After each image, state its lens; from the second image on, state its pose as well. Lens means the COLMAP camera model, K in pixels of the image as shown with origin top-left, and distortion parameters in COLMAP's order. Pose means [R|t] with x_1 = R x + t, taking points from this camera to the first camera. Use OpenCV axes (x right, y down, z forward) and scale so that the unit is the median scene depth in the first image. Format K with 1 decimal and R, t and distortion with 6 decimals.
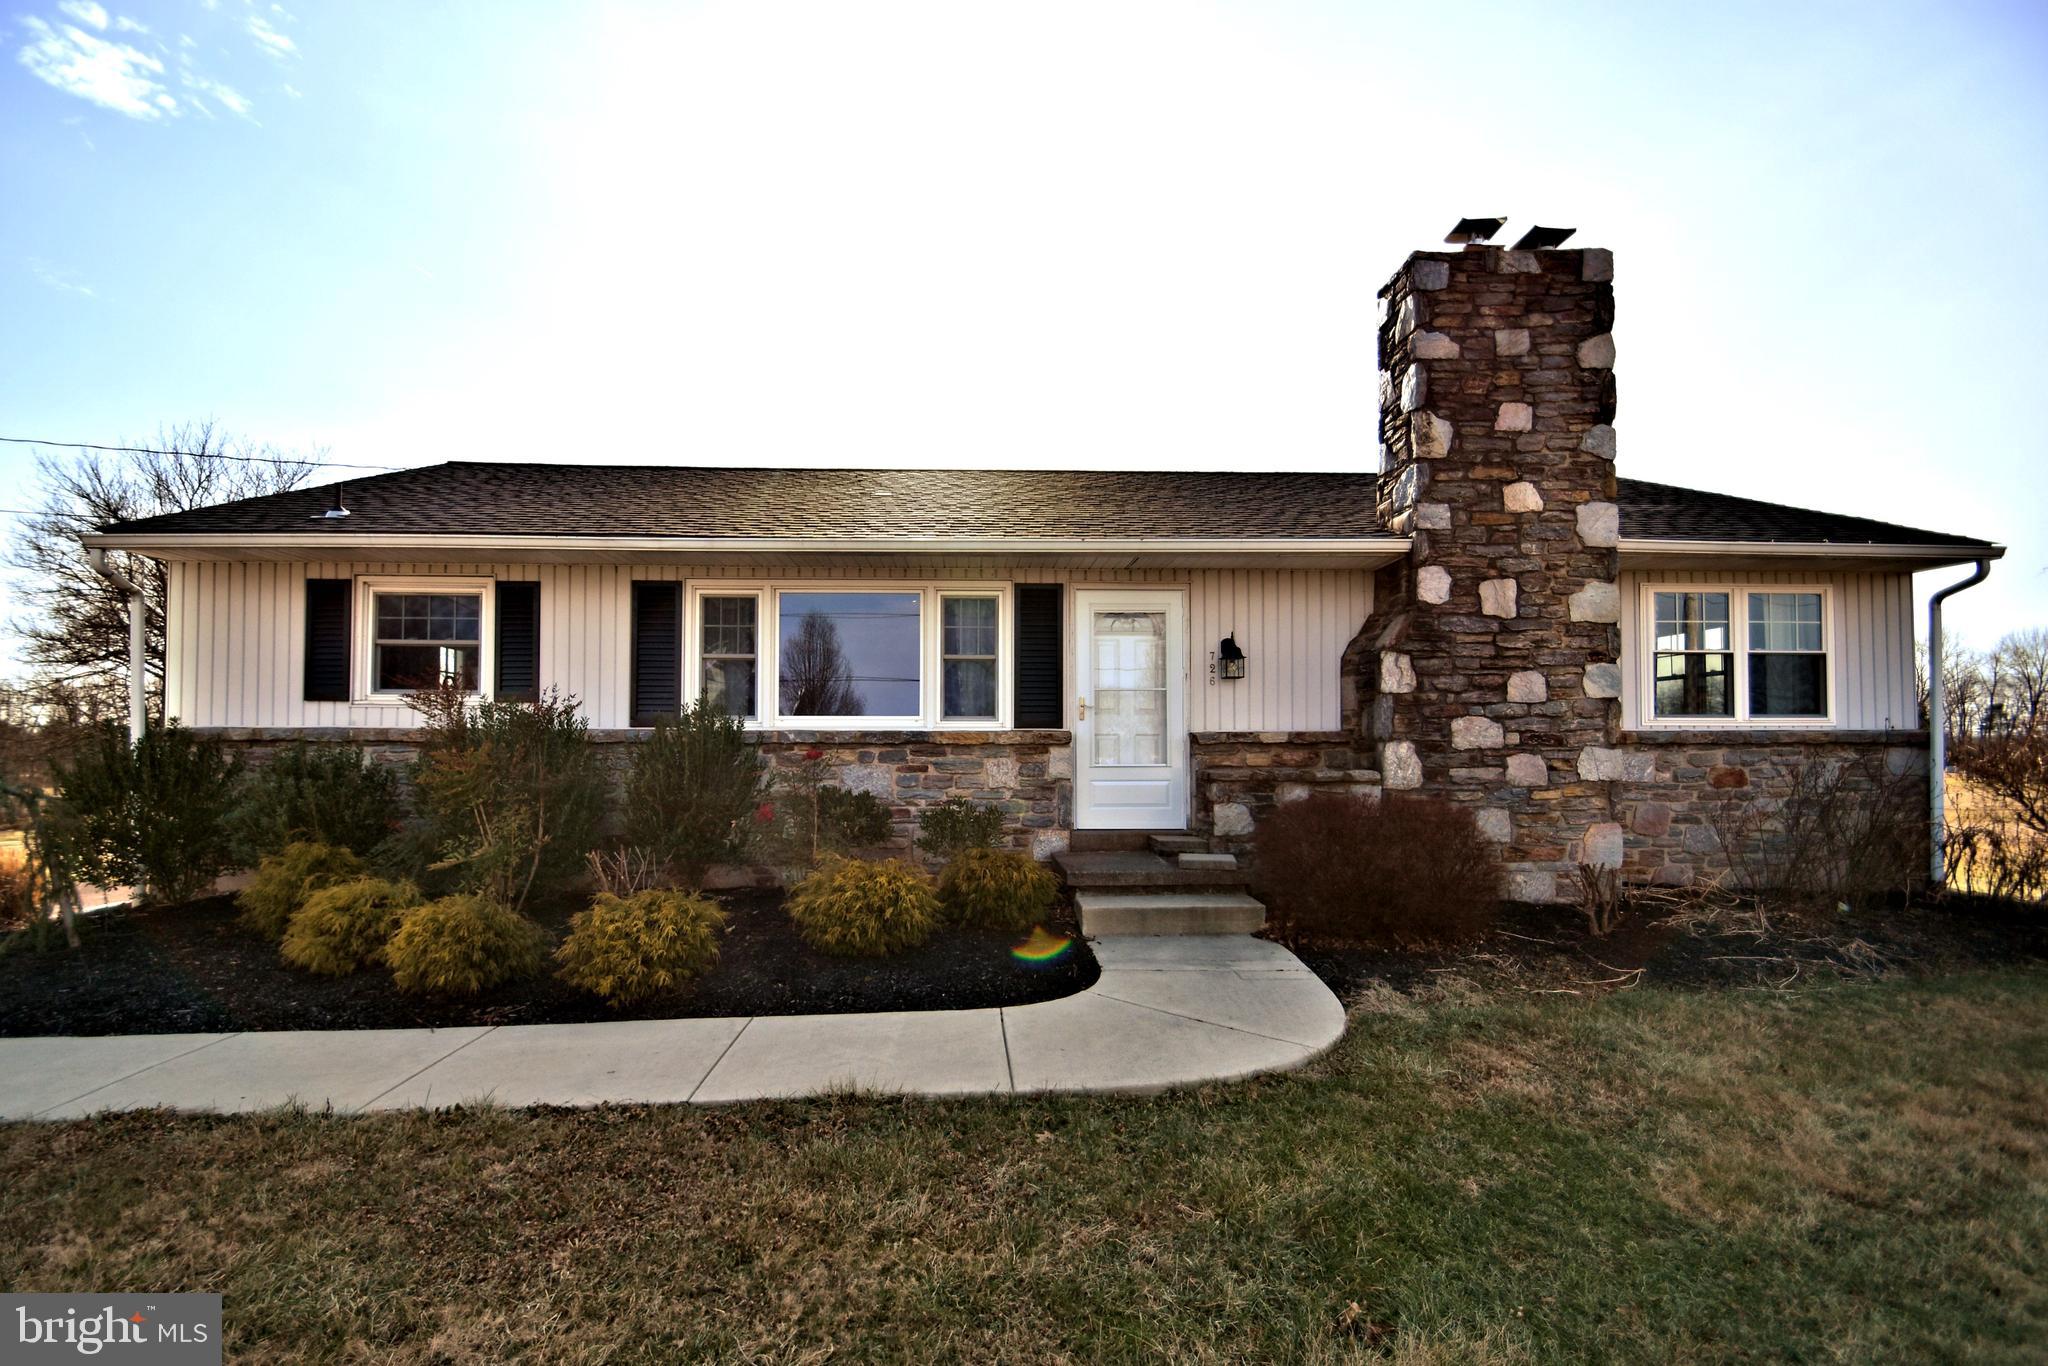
lens RADIAL K [[890.8, 0, 1021.6], [0, 890.8, 701.4], [0, 0, 1]] dist [-0.000054, -0.000001]
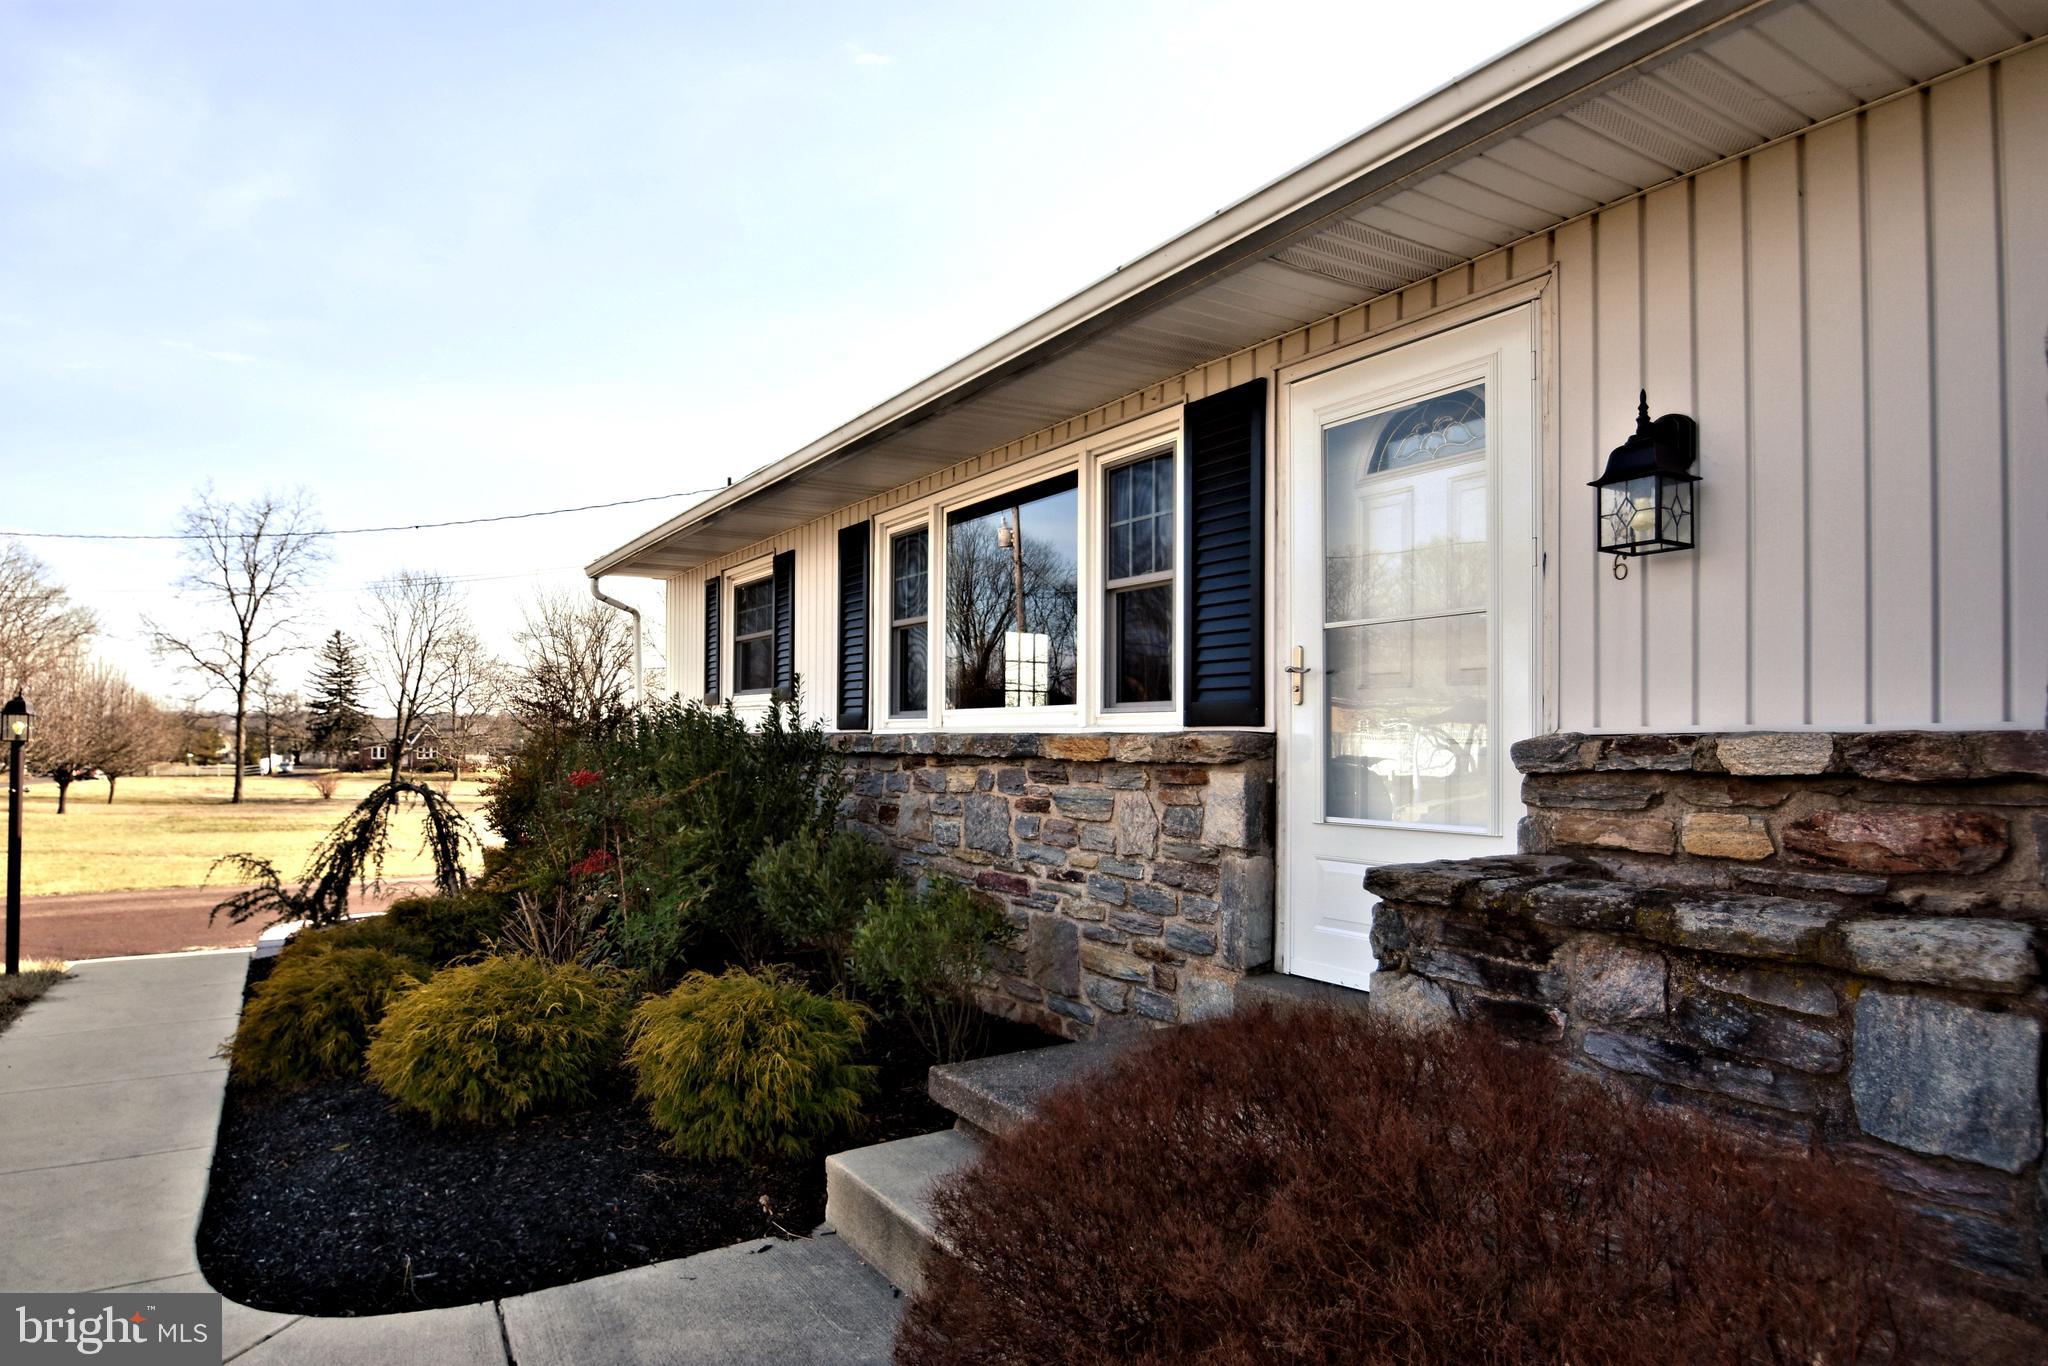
lens RADIAL K [[1158.3, 0, 1029.8], [0, 1158.3, 730.4], [0, 0, 1]] dist [-0.005970, -0.000744]
pose [[0.488318, -0.006607, -0.872641, 0.475654], [0.033095, 0.999392, 0.010953, 0.023189], [0.872038, -0.034229, 0.488239, 0.659138]]
